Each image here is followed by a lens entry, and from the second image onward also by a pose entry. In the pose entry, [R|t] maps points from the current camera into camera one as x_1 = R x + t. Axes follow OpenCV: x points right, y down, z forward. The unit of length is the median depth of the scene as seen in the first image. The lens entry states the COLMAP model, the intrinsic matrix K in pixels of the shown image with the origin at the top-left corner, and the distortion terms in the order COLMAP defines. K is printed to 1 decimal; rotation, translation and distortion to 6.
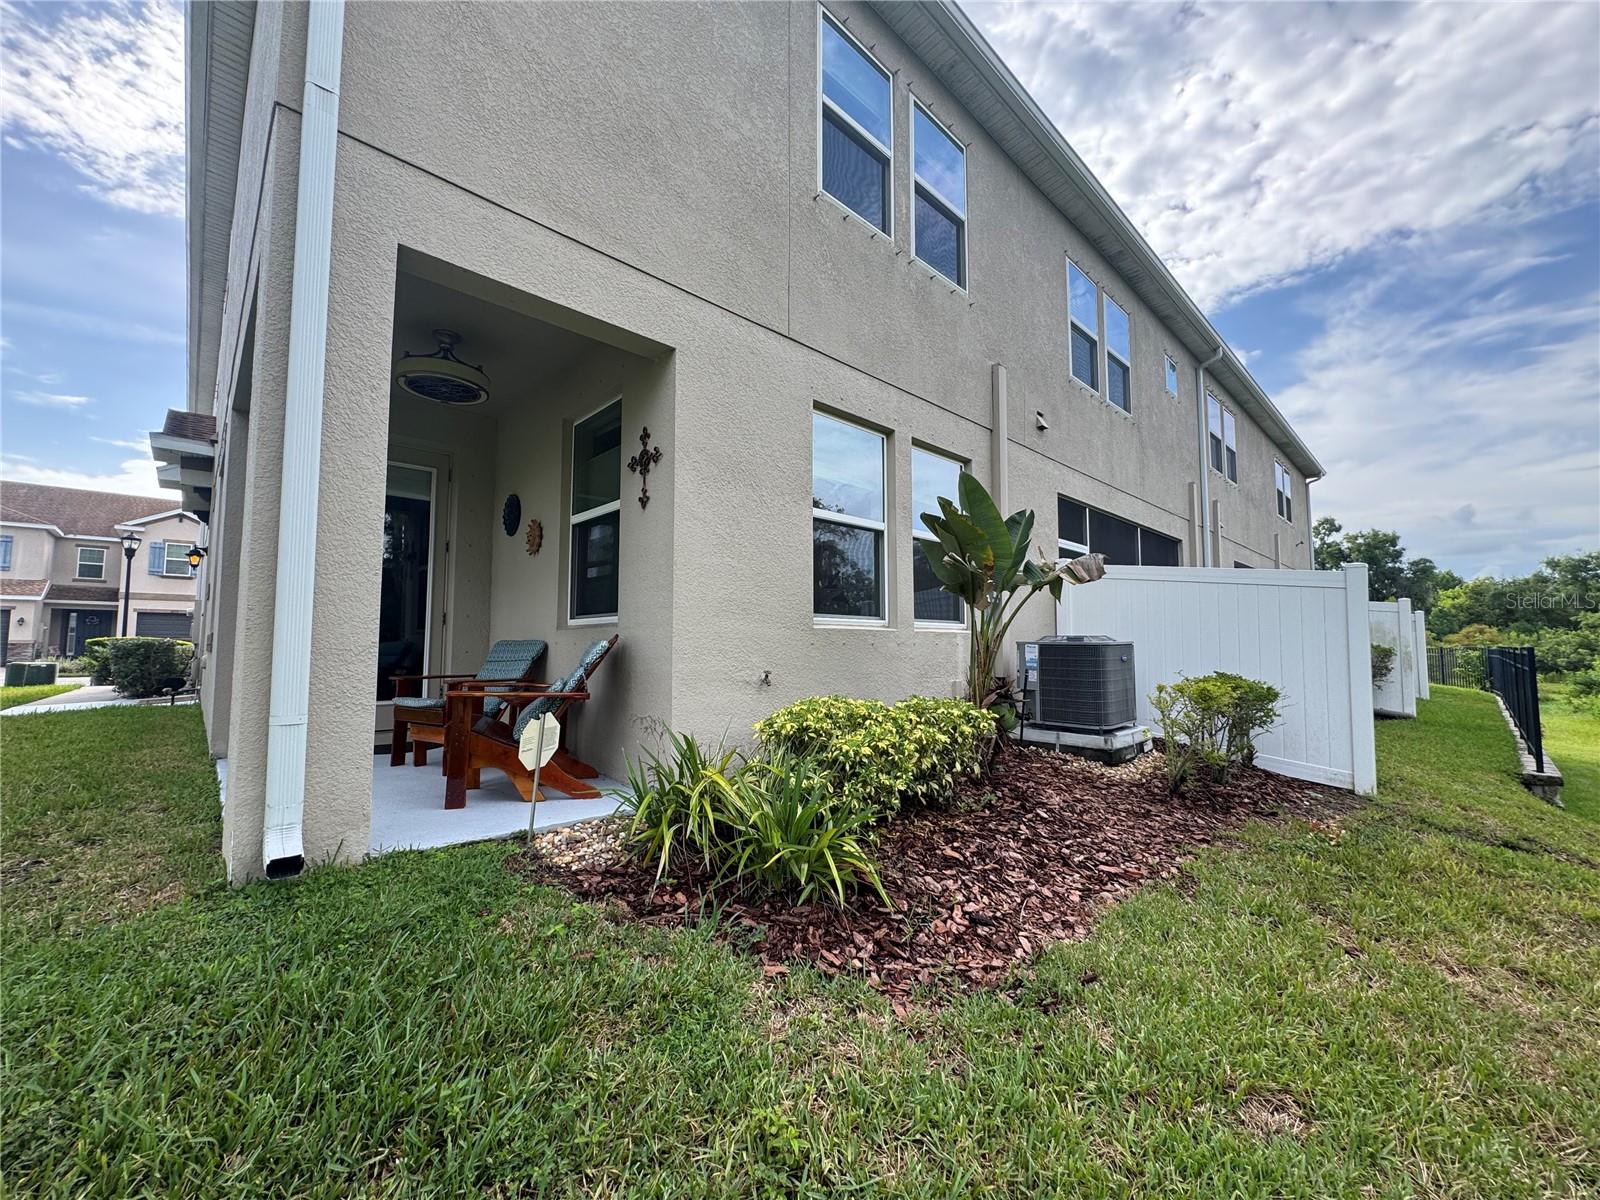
lens RADIAL K [[636.6, 0, 787.8], [0, 636.6, 594.8], [0, 0, 1]] dist [-0.000454, -0.000650]
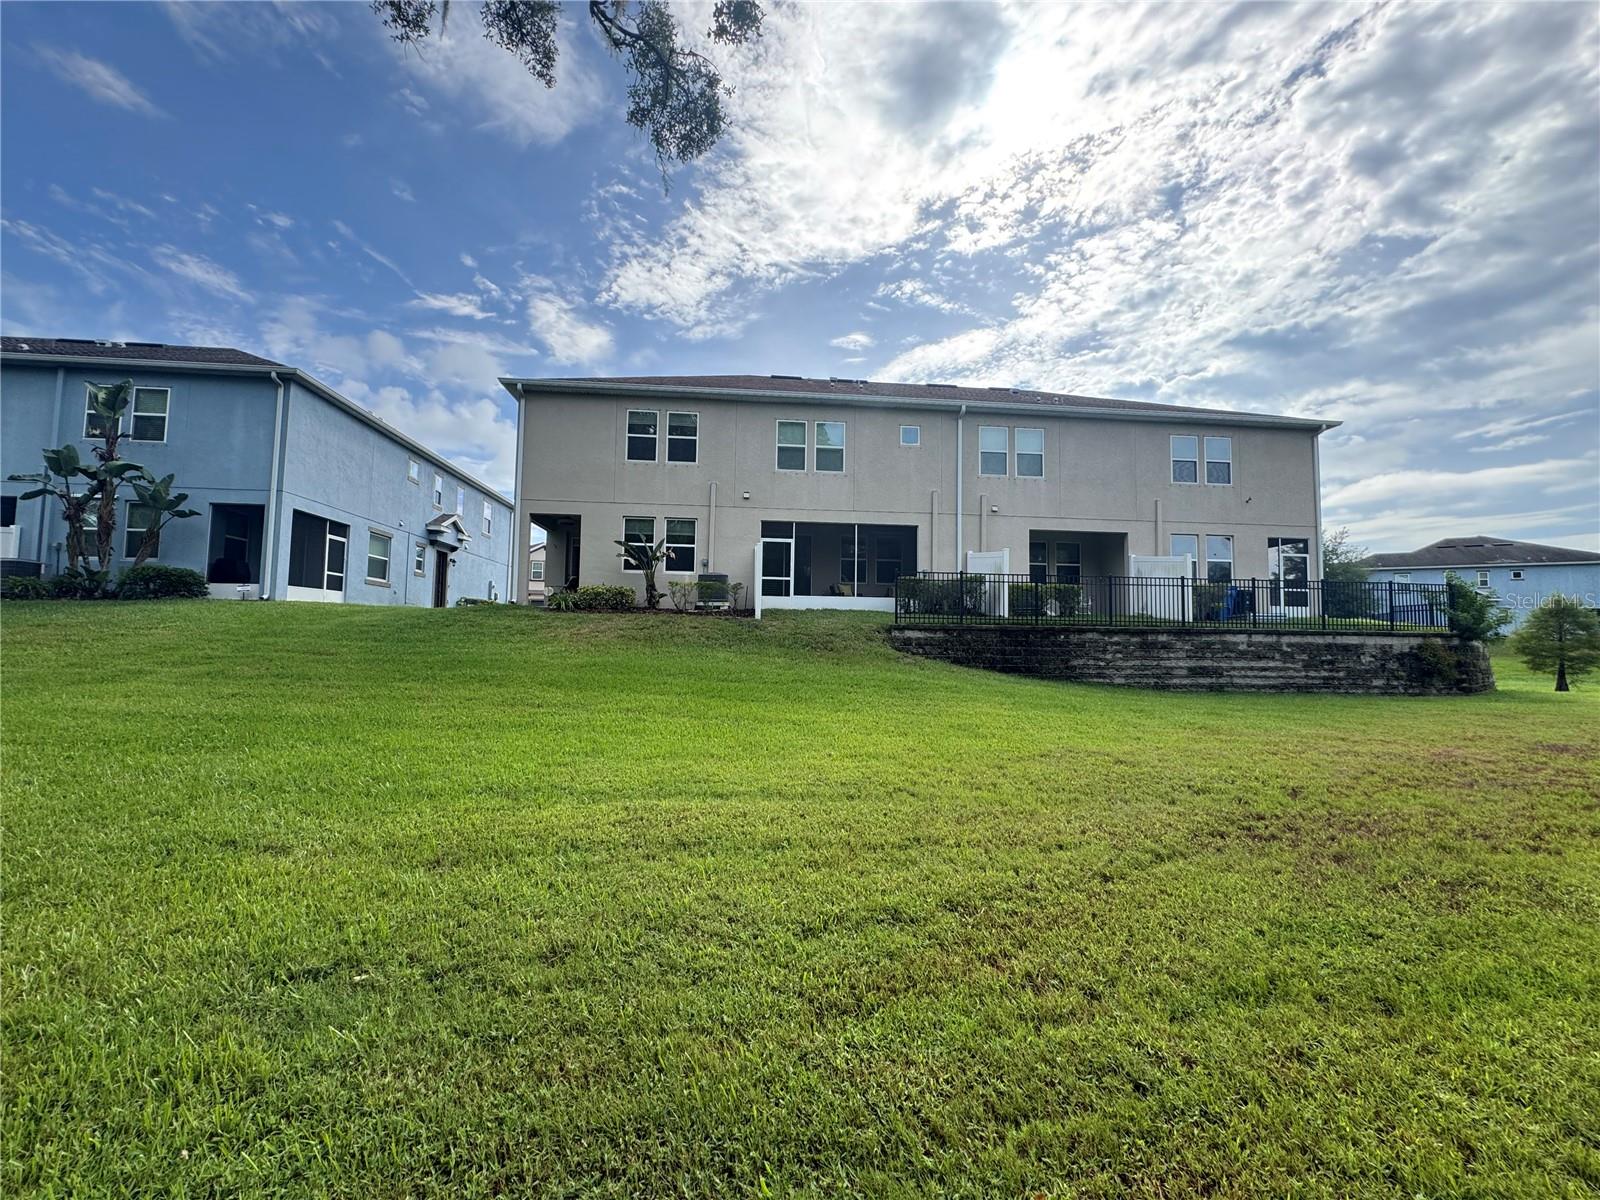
lens RADIAL K [[636.6, 0, 800.0], [0, 636.6, 597.4], [0, 0, 1]] dist [-0.000454, -0.000650]
pose [[0.783479, -0.034810, -0.620442, 3.101080], [0.041899, 0.999117, -0.003146, 0.281825], [0.620004, -0.023531, 0.784246, -1.896778]]
